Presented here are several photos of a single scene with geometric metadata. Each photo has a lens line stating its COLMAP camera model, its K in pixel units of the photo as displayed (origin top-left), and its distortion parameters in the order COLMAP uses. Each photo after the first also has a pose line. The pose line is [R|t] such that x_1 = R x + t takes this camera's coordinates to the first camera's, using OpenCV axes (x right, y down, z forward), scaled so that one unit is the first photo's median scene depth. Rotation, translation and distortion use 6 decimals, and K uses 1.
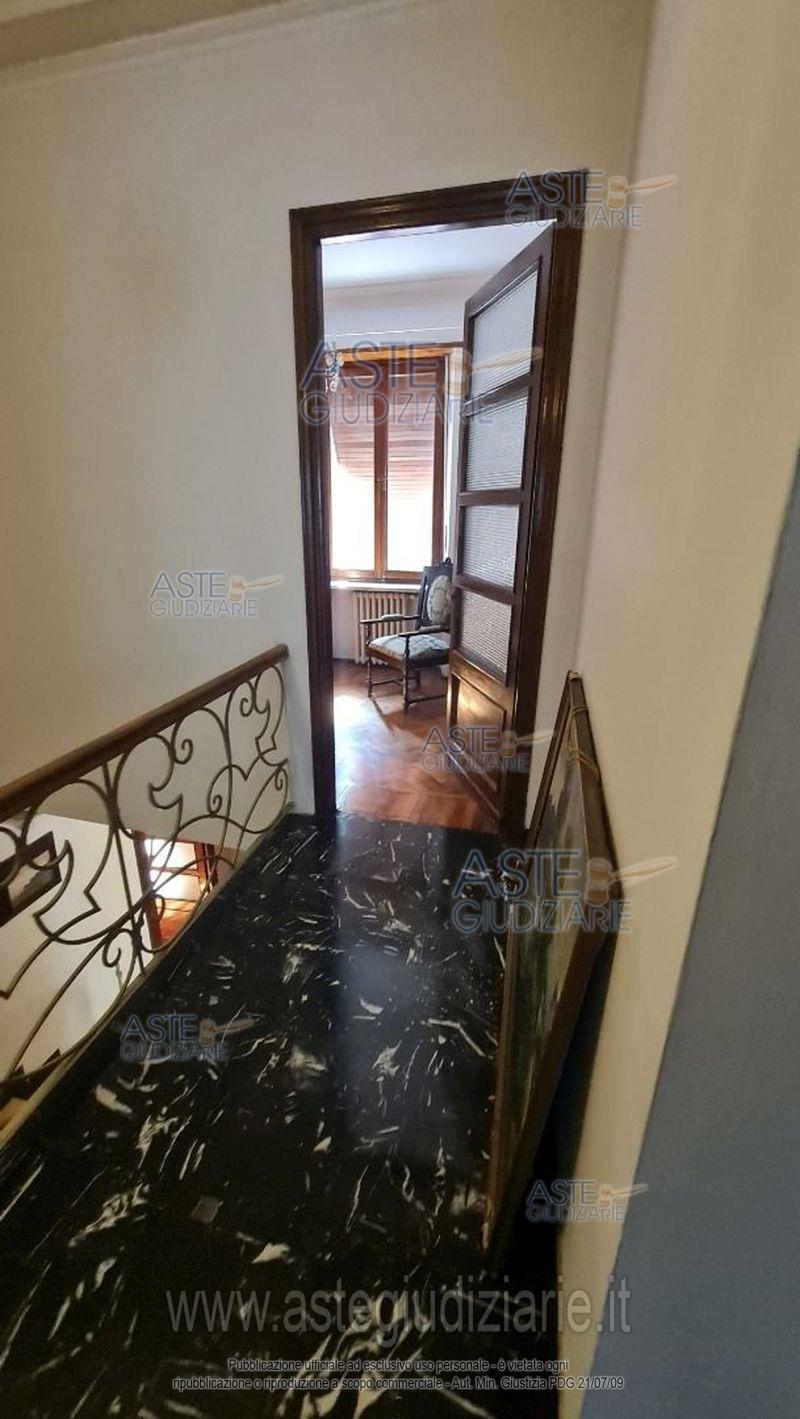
lens RADIAL K [[567.3, 0, 393.3], [0, 567.3, 711.5], [0, 0, 1]] dist [-0.001973, 0.000031]
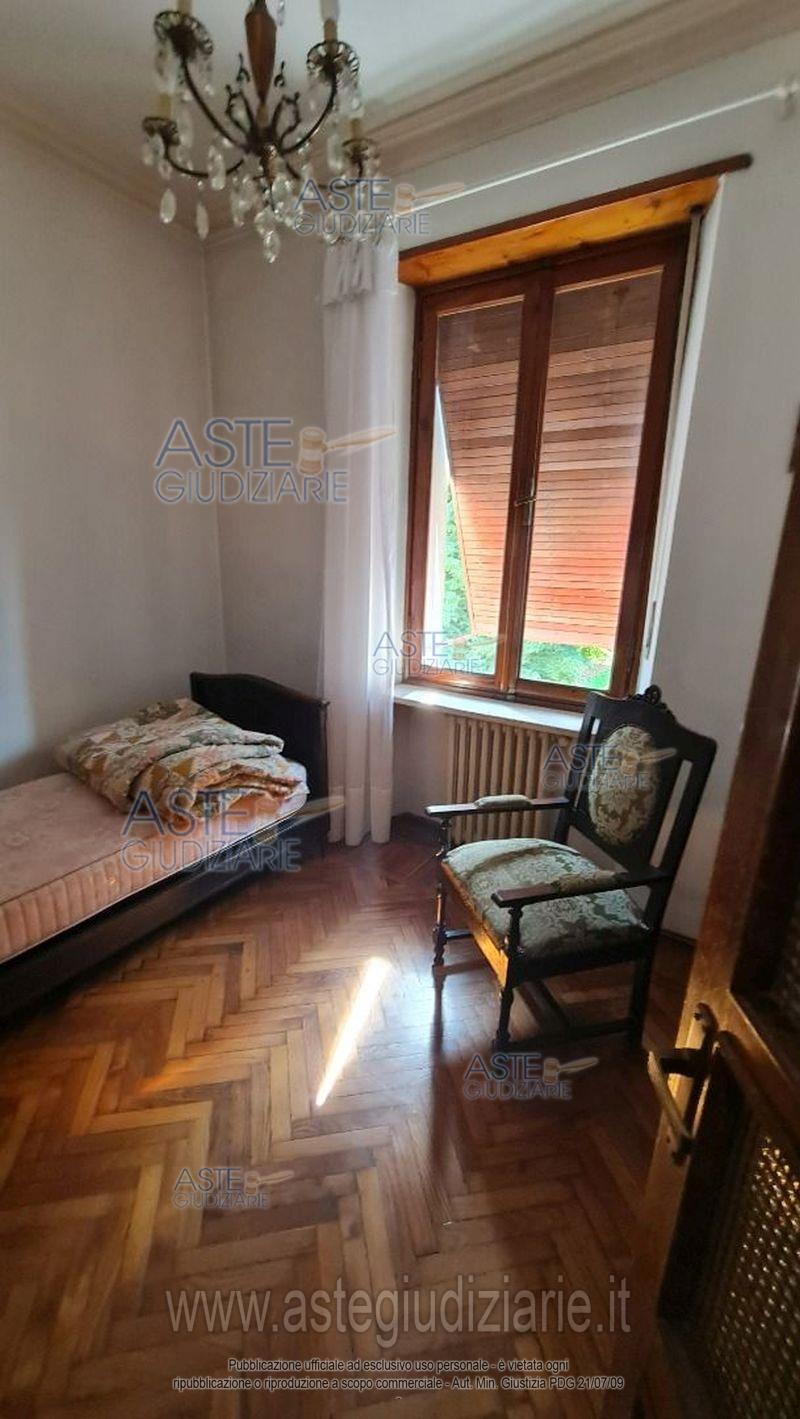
lens RADIAL K [[567.3, 0, 398.8], [0, 567.3, 706.0], [0, 0, 1]] dist [-0.001973, 0.000031]
pose [[0.953401, 0.104044, -0.283199, 0.036438], [-0.124383, 0.990722, -0.054759, -0.196891], [0.274874, 0.087432, 0.957497, 0.514772]]
